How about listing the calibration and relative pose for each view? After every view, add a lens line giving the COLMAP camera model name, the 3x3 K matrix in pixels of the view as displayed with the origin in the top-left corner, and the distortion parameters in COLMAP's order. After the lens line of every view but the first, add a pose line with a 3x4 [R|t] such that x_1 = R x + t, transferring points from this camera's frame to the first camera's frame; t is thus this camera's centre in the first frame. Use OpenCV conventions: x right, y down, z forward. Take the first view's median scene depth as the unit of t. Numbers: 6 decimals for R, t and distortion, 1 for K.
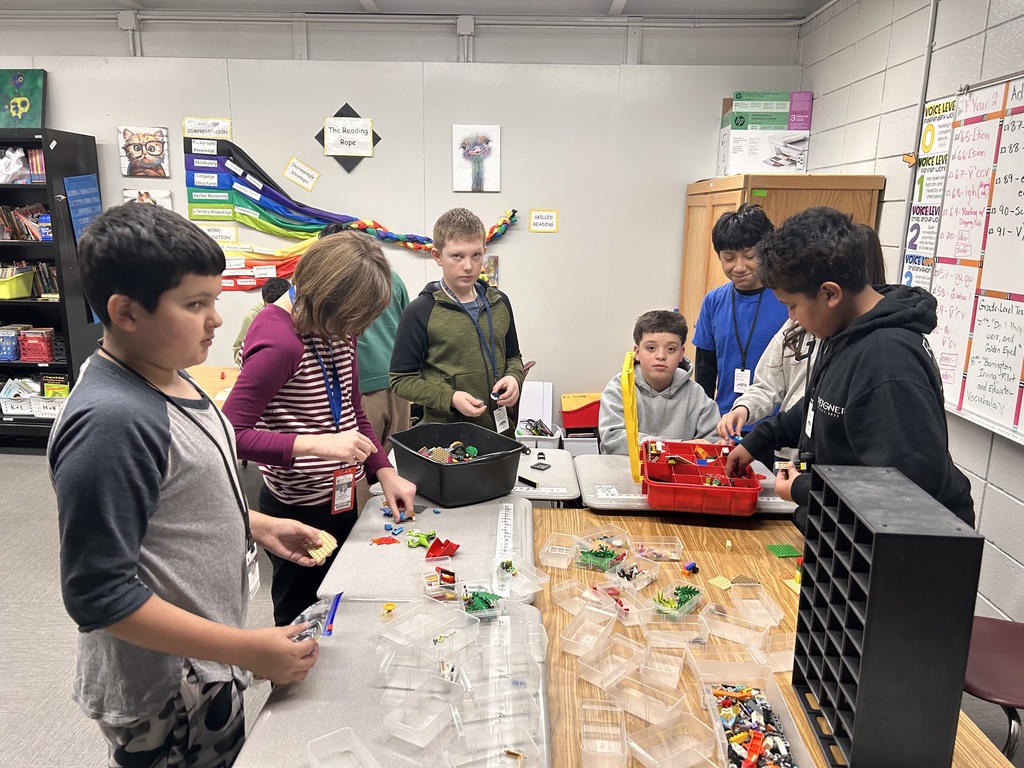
lens RADIAL K [[788.5, 0, 506.9], [0, 788.5, 389.2], [0, 0, 1]] dist [0.032132, -0.037422]
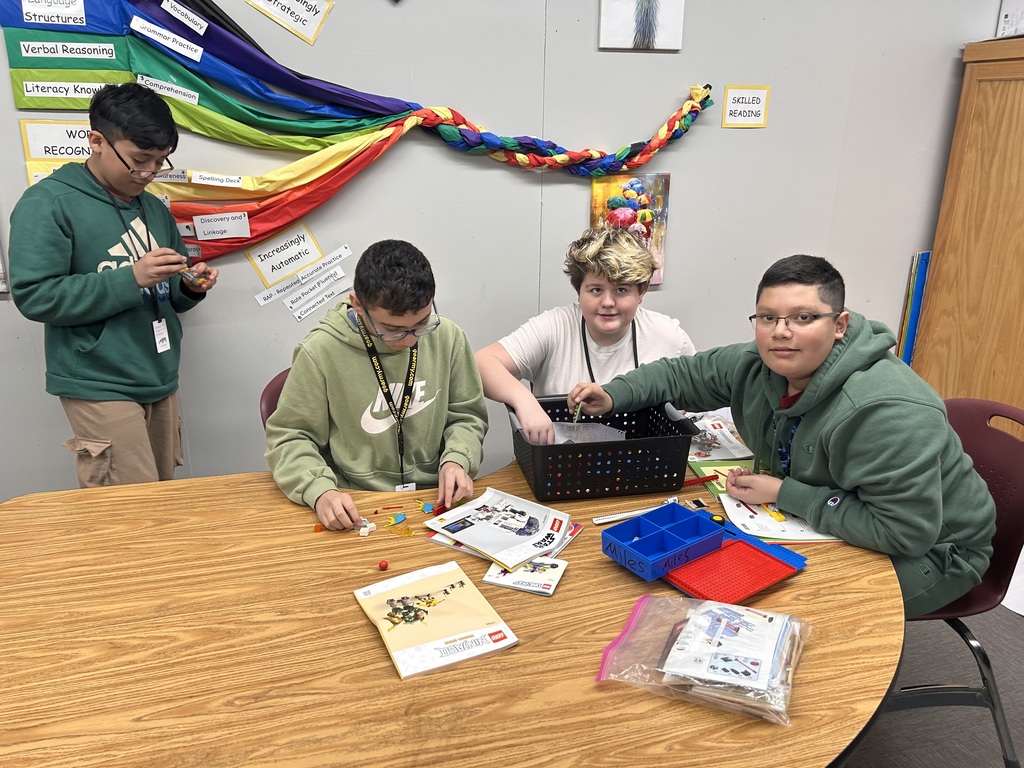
lens RADIAL K [[788.5, 0, 486.2], [0, 788.5, 384.9], [0, 0, 1]] dist [0.032132, -0.037422]
pose [[0.934674, -0.120848, 0.334335, -0.331643], [0.089705, 0.990190, 0.107132, -0.095095], [-0.344002, -0.070142, 0.936346, 0.524049]]
